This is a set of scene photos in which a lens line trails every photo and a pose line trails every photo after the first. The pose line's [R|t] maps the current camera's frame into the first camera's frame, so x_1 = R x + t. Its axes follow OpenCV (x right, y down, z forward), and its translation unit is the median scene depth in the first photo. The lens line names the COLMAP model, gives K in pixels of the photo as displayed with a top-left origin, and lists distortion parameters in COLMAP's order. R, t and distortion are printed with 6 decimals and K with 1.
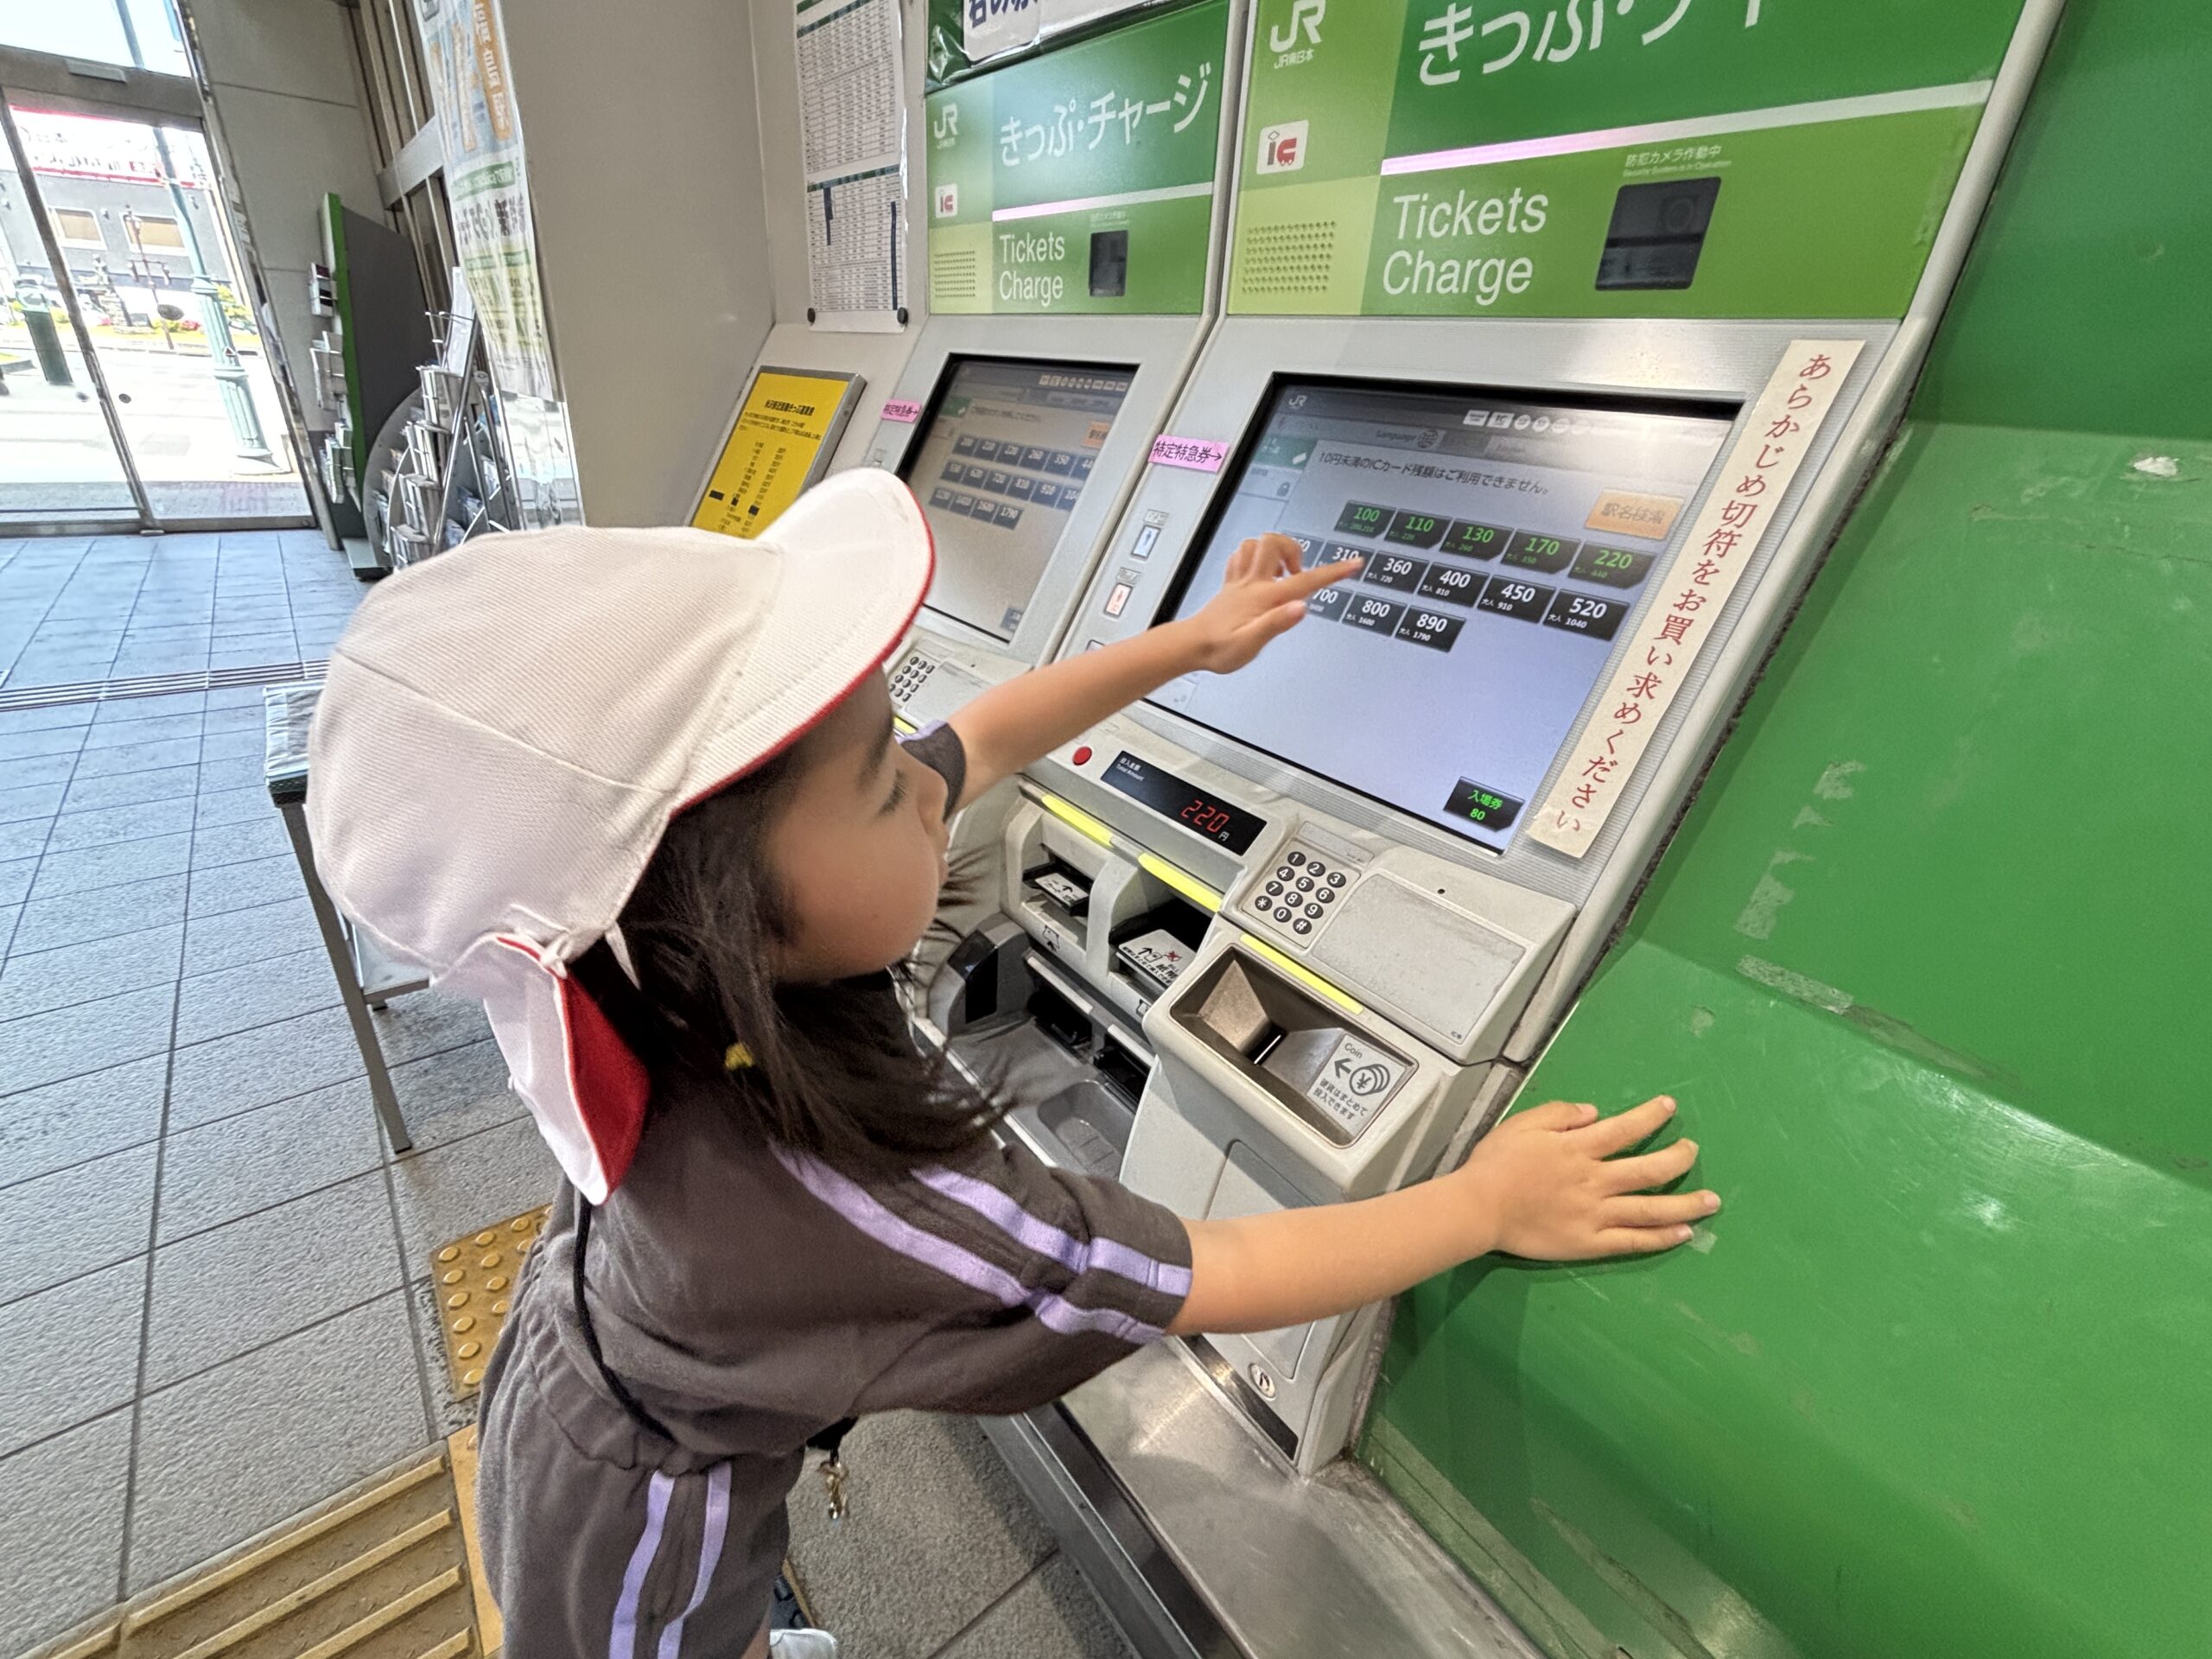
lens RADIAL K [[908.5, 0, 1095.3], [0, 908.5, 827.8], [0, 0, 1]] dist [0.003925, -0.000112]
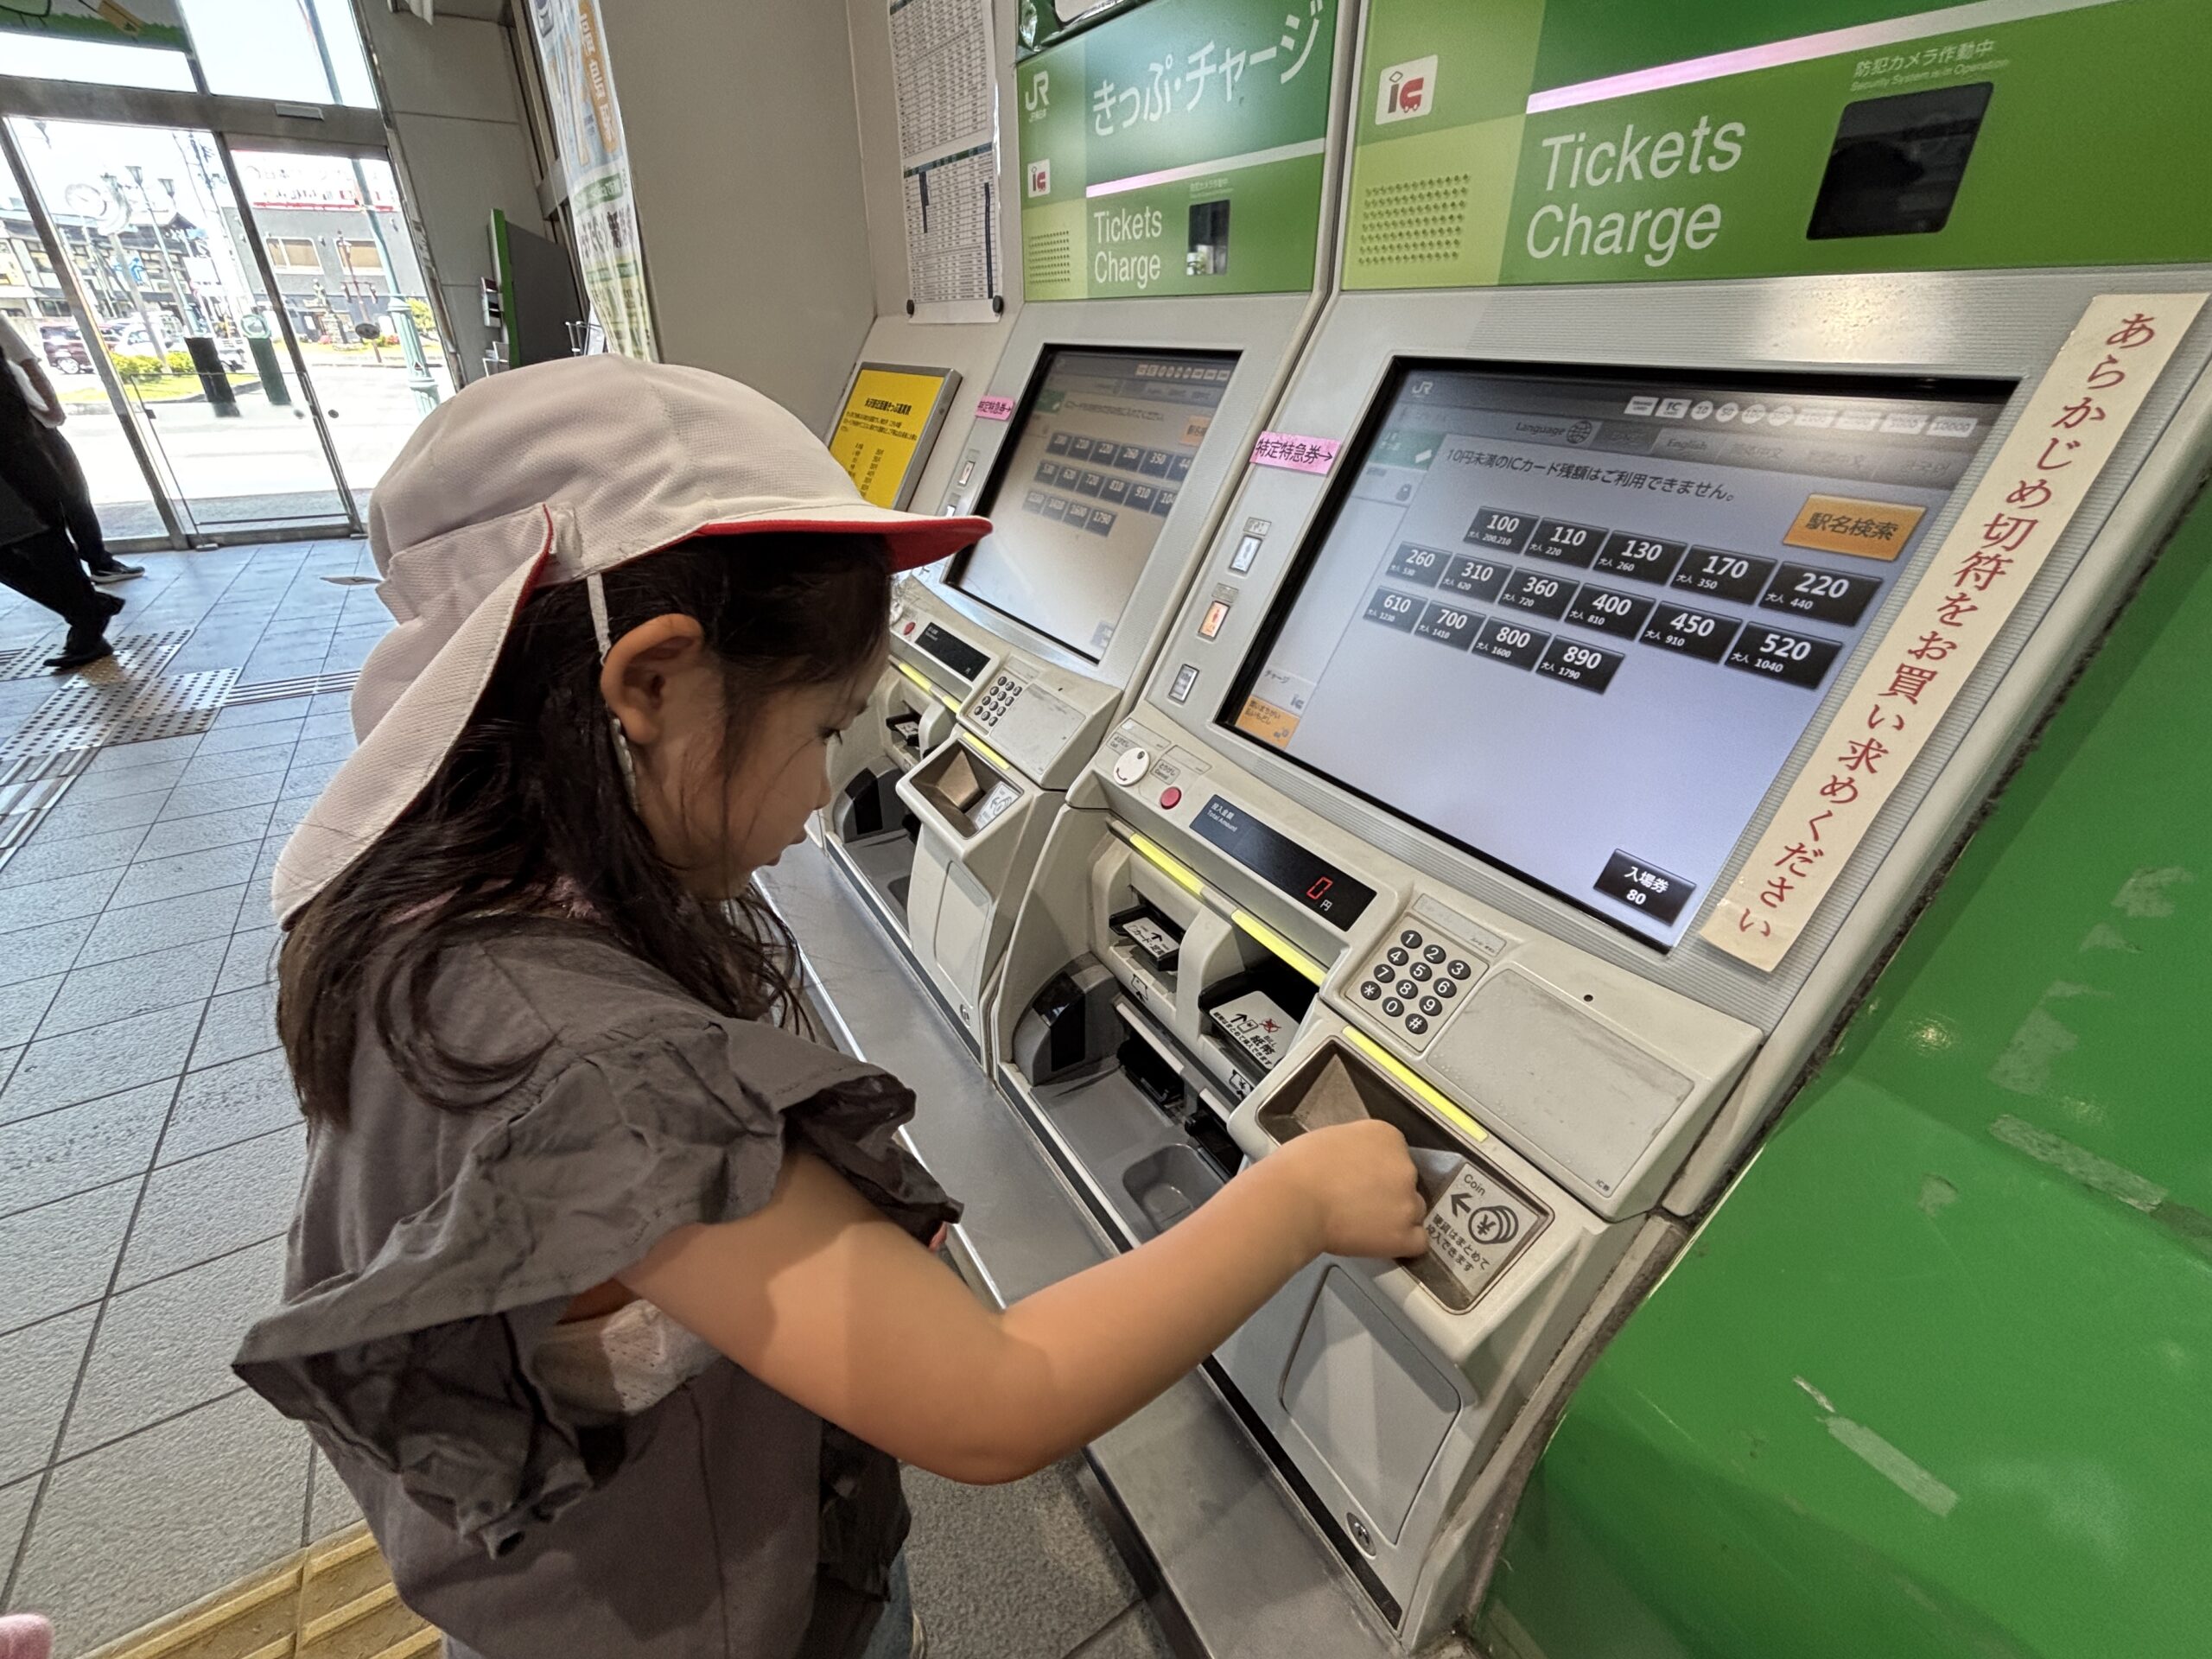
lens RADIAL K [[908.5, 0, 1105.0], [0, 908.5, 825.6], [0, 0, 1]] dist [0.003925, -0.000112]
pose [[0.991990, 0.004865, -0.126225, 0.032113], [-0.000802, 0.999480, 0.032223, -0.075862], [0.126316, -0.031864, 0.991478, 0.084842]]
